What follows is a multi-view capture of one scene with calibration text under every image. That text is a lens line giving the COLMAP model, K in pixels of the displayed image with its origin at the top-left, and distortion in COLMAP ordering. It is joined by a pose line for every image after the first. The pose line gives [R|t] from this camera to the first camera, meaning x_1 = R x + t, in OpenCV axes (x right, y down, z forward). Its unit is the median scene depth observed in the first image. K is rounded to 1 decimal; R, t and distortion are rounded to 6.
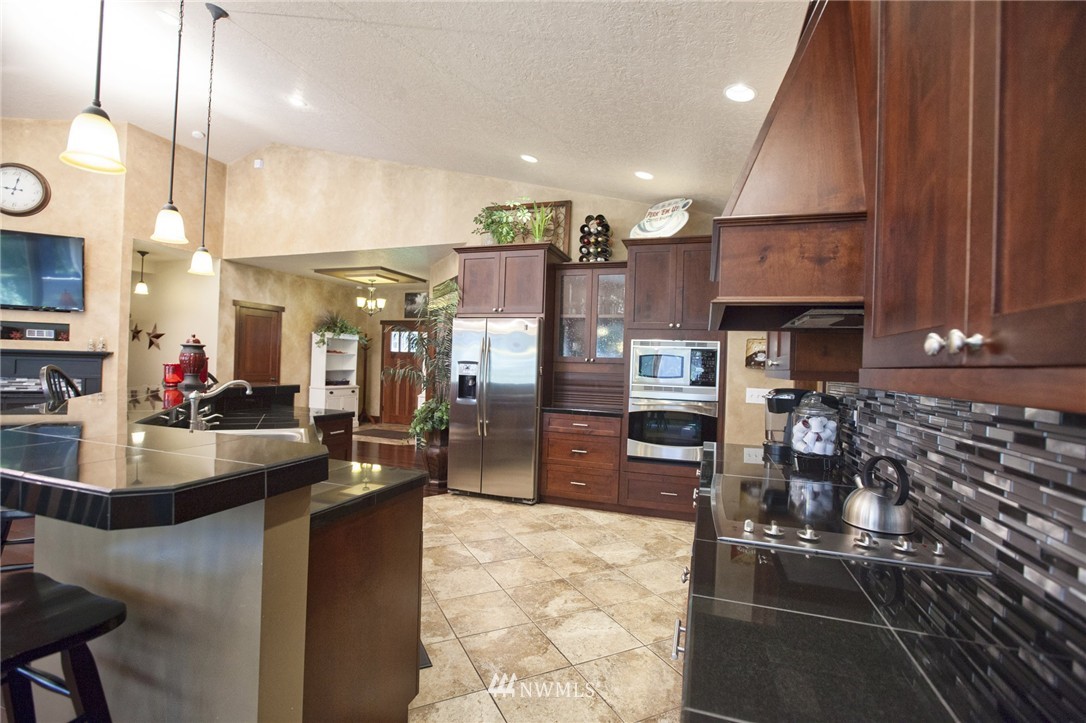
lens RADIAL K [[499.5, 0, 519.9], [0, 499.5, 363.3], [0, 0, 1]] dist [-0.040408, 0.011463]
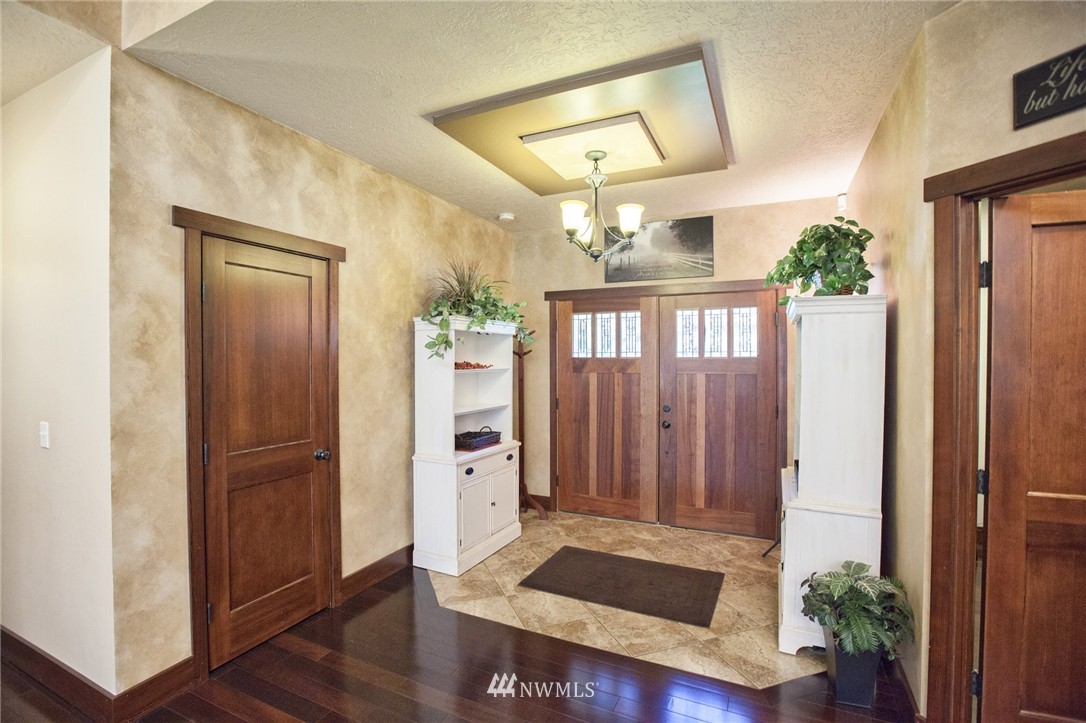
lens RADIAL K [[499.5, 0, 519.9], [0, 499.5, 363.3], [0, 0, 1]] dist [-0.040408, 0.011463]
pose [[0.993512, -0.032977, -0.108839, -0.369984], [0.033884, 0.999405, 0.006486, -0.033654], [0.108560, -0.010132, 0.994038, 0.774871]]
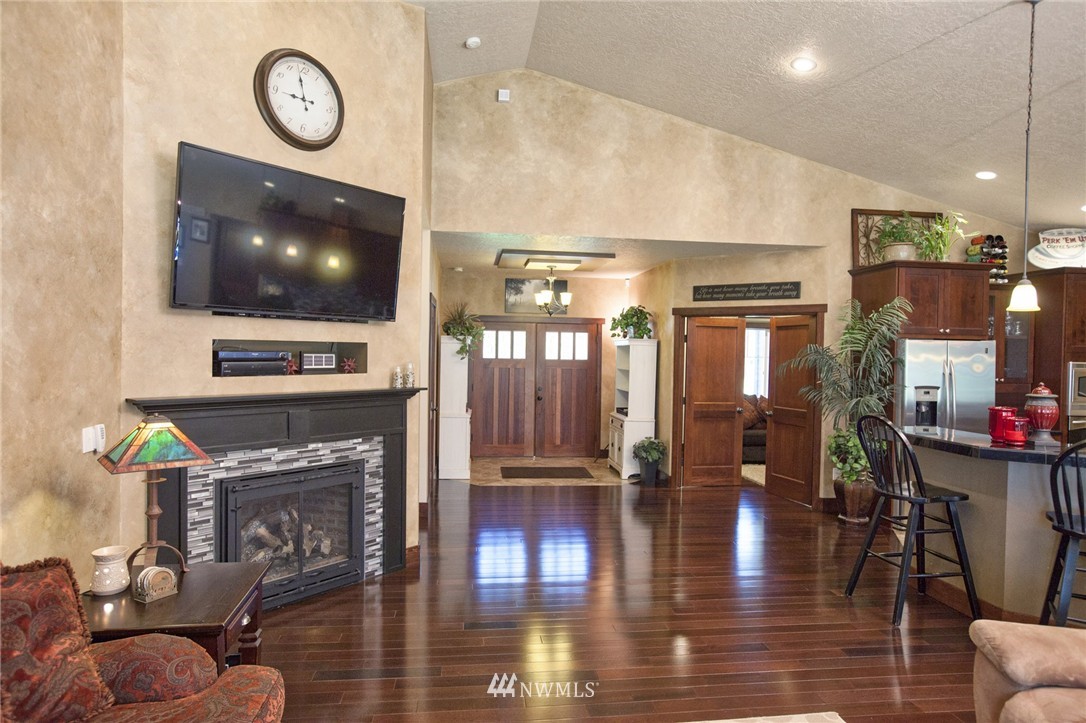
lens RADIAL K [[657.7, 0, 543.0], [0, 657.7, 361.5], [0, 0, 1]] dist [-0.015334, 0.002872]
pose [[0.890720, -0.022463, 0.453997, -0.882348], [0.011903, 0.999588, 0.026105, -0.062043], [-0.454397, -0.017848, 0.890621, 0.163414]]
